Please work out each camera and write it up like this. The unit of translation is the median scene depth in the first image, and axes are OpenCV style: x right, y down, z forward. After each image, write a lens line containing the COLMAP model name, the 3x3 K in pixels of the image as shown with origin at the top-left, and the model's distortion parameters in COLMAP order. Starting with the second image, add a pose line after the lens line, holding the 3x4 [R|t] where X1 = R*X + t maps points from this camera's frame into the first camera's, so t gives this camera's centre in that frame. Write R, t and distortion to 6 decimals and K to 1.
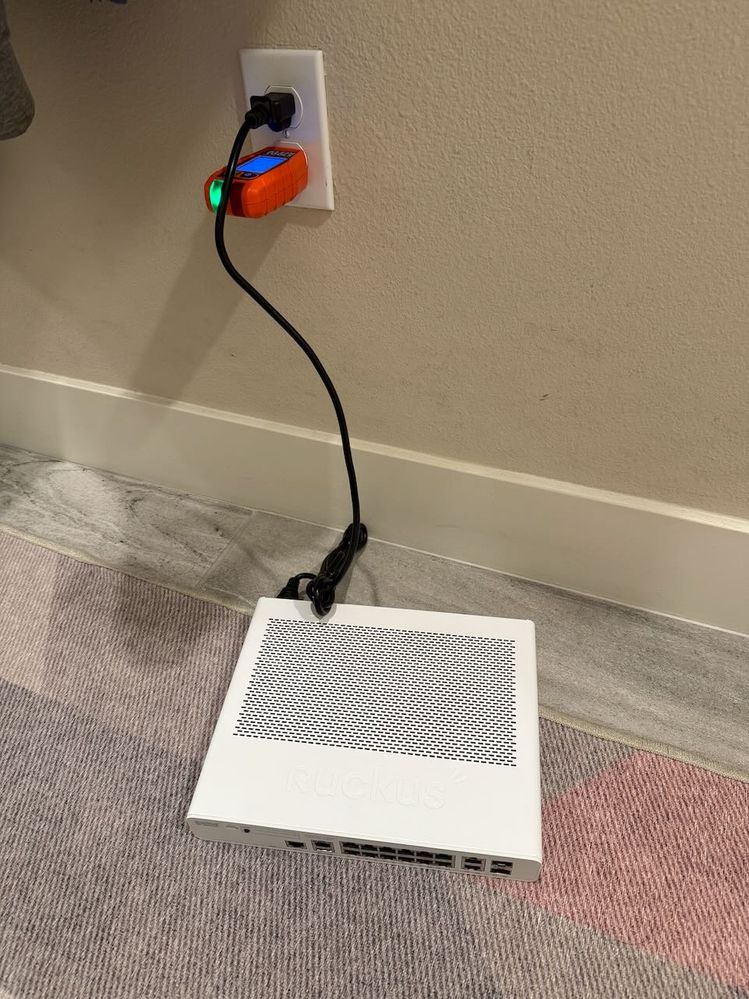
lens RADIAL K [[723.8, 0, 379.0], [0, 723.8, 499.1], [0, 0, 1]] dist [-0.067387, 0.029463]
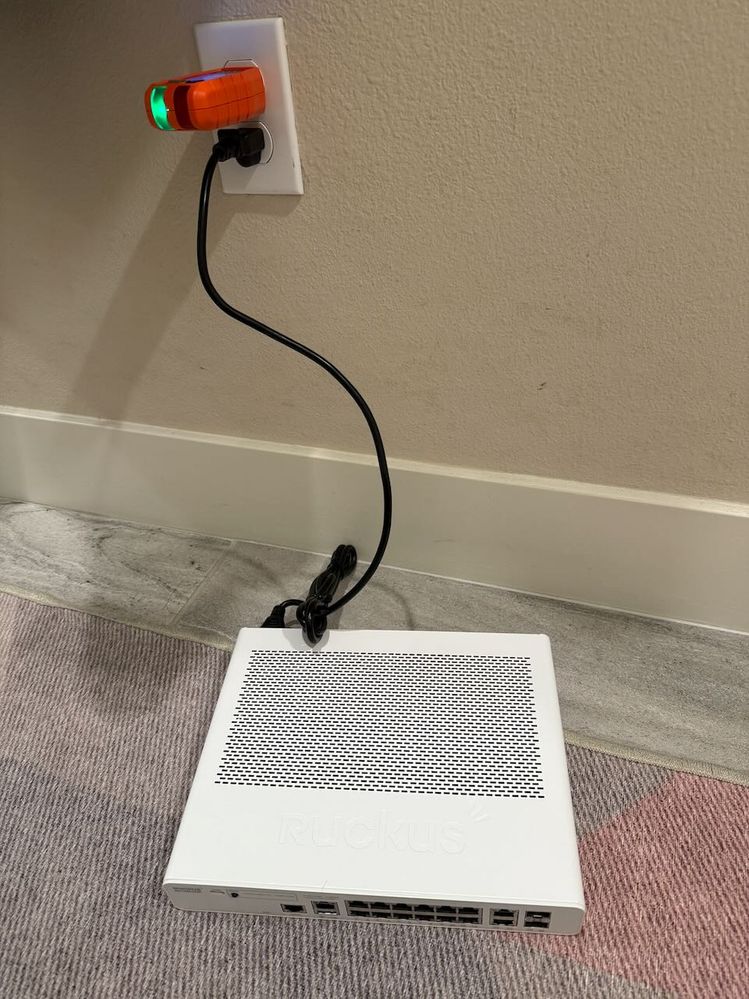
lens RADIAL K [[723.8, 0, 379.0], [0, 723.8, 499.1], [0, 0, 1]] dist [-0.067387, 0.029463]
pose [[0.998258, -0.053663, 0.024511, -0.009160], [0.055505, 0.995091, -0.081934, 0.071815], [-0.019993, 0.083151, 0.996336, 0.112387]]
